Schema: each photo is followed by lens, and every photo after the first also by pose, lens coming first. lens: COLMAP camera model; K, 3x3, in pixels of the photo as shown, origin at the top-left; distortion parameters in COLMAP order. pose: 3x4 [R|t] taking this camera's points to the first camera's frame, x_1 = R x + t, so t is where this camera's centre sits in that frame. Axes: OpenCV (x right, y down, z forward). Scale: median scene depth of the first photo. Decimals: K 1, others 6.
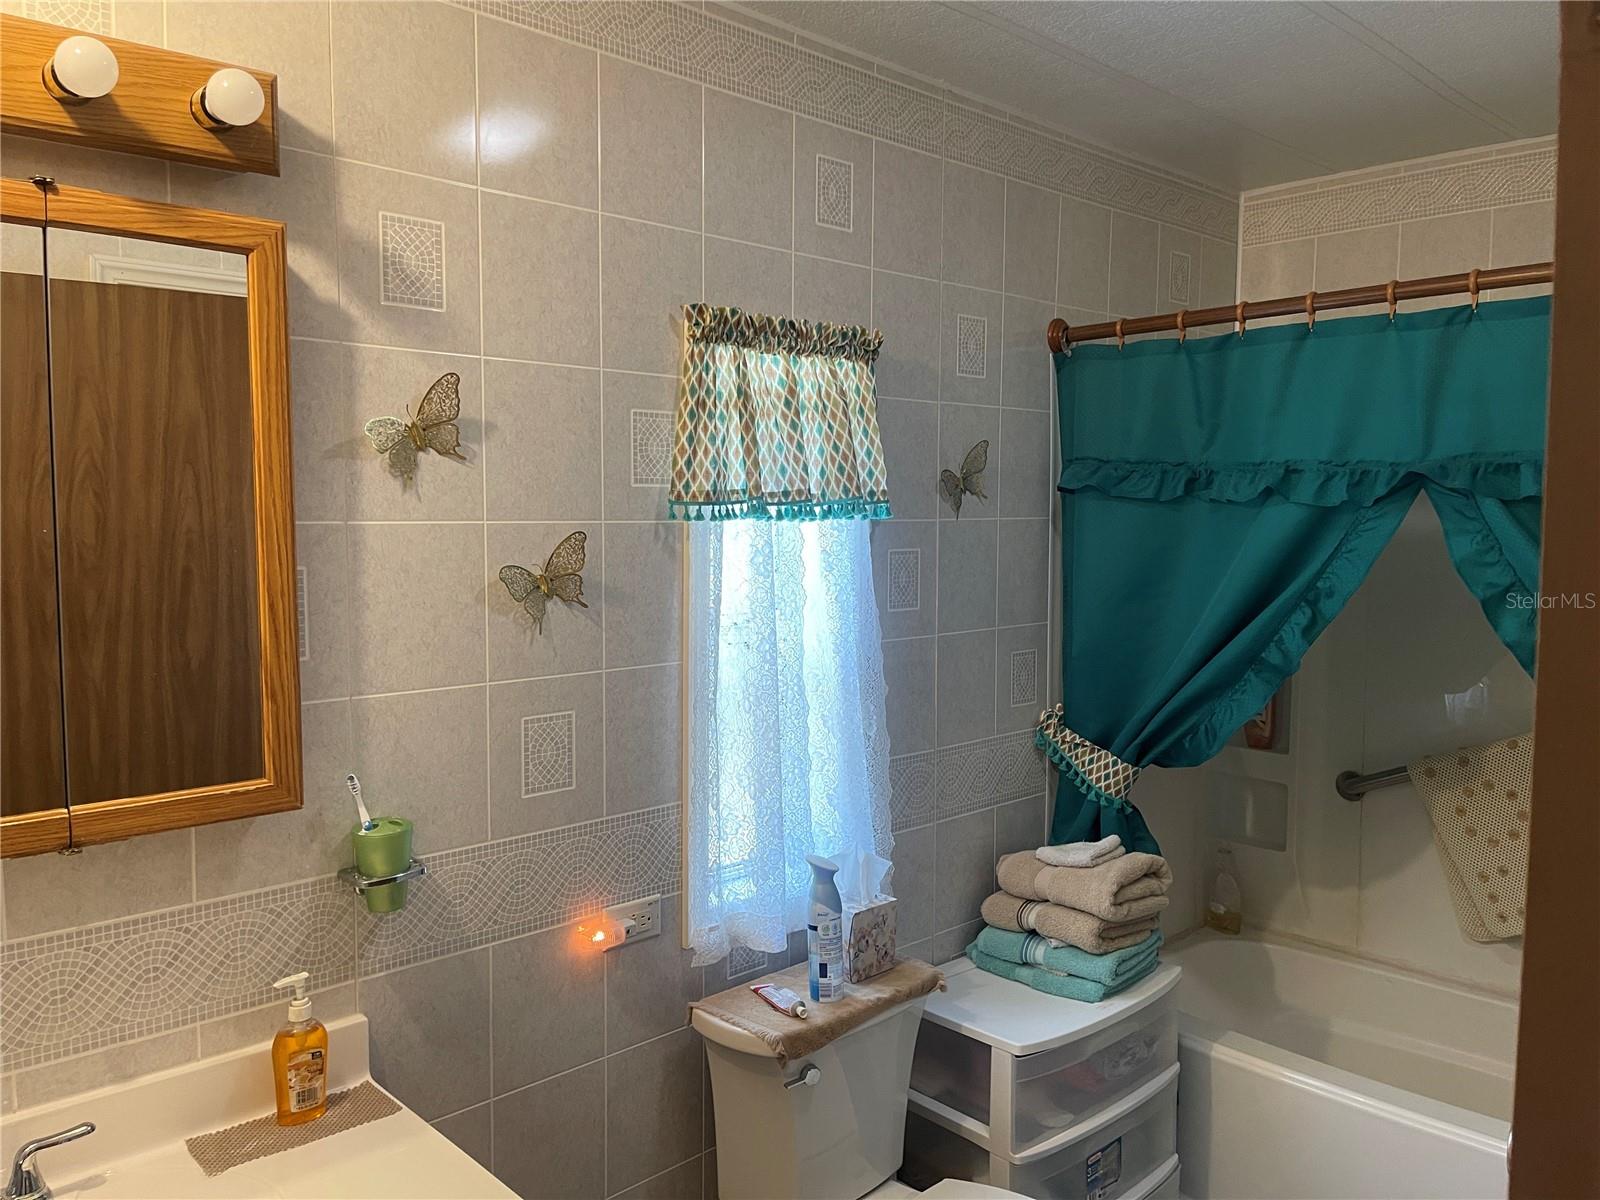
lens RADIAL K [[1220.9, 0, 807.8], [0, 1220.9, 595.1], [0, 0, 1]] dist [0.073482, -0.099318]
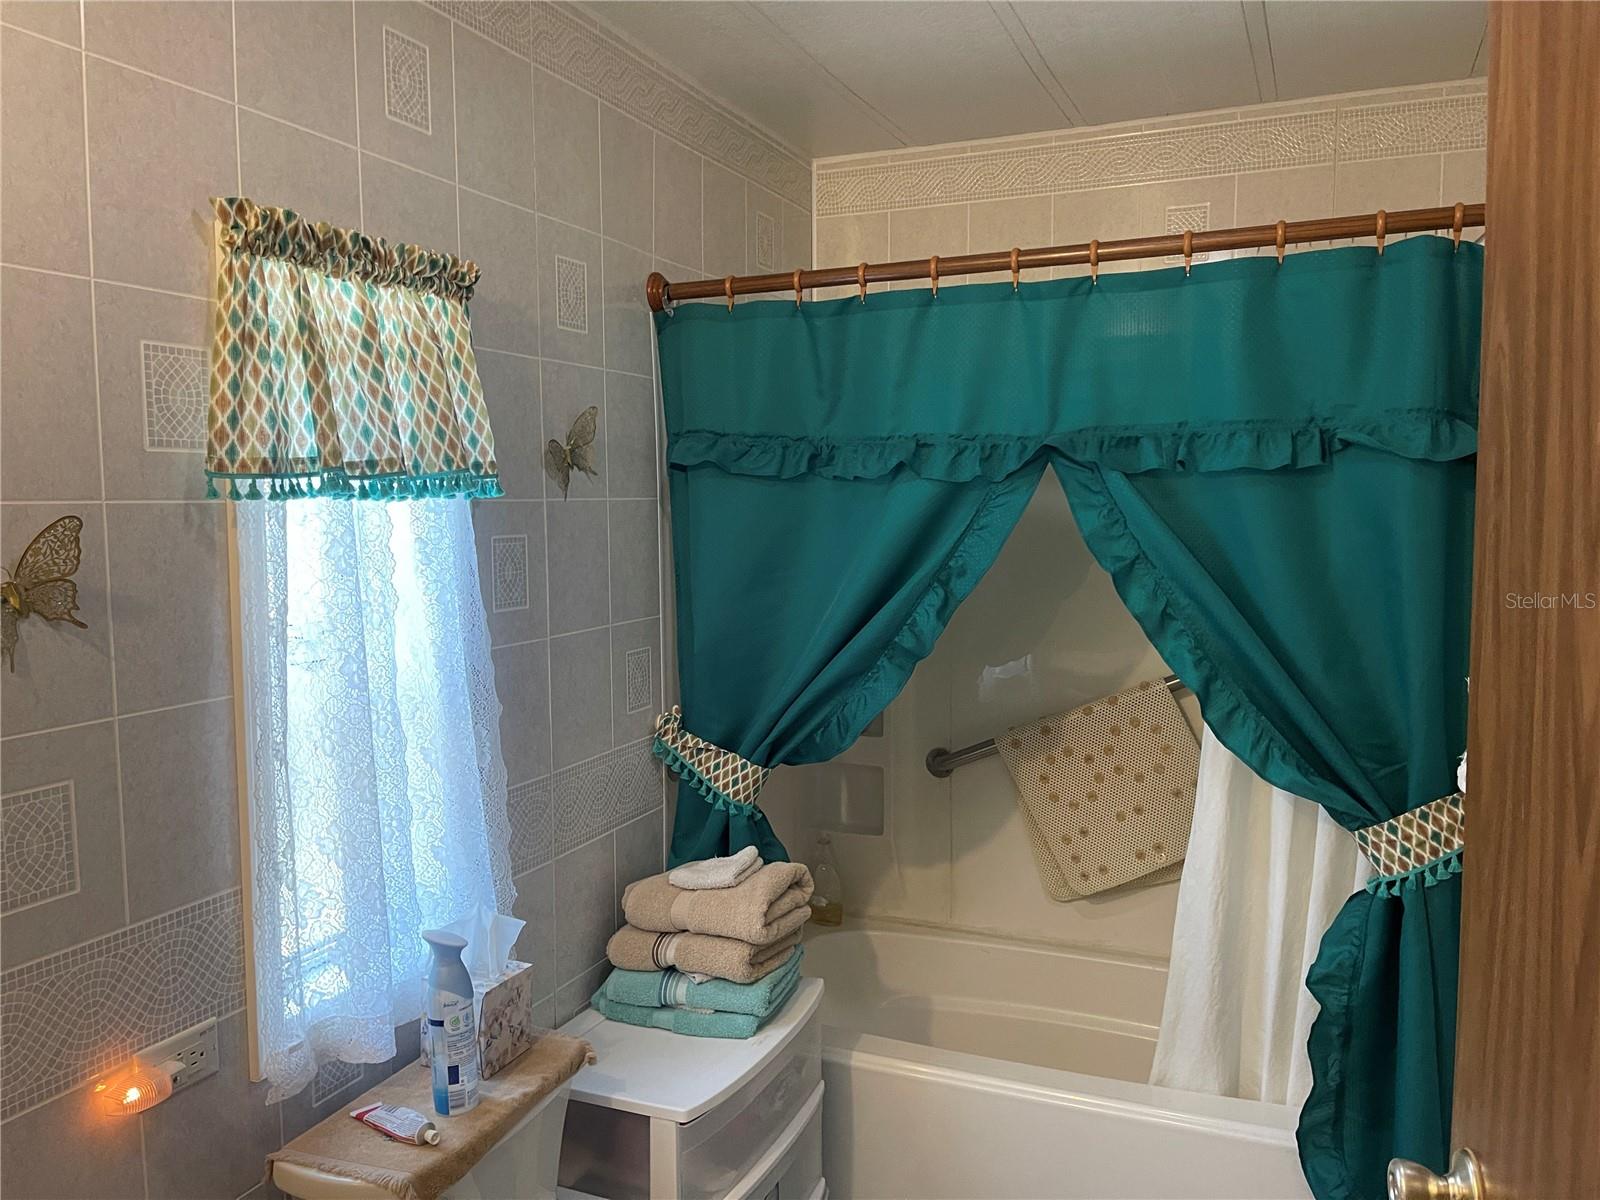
lens RADIAL K [[1220.9, 0, 807.5], [0, 1220.9, 607.9], [0, 0, 1]] dist [0.073482, -0.099318]
pose [[0.915875, -0.045194, 0.398911, -0.074212], [0.038193, 0.998945, 0.025485, -0.002586], [-0.399642, -0.008106, 0.916636, 0.175991]]
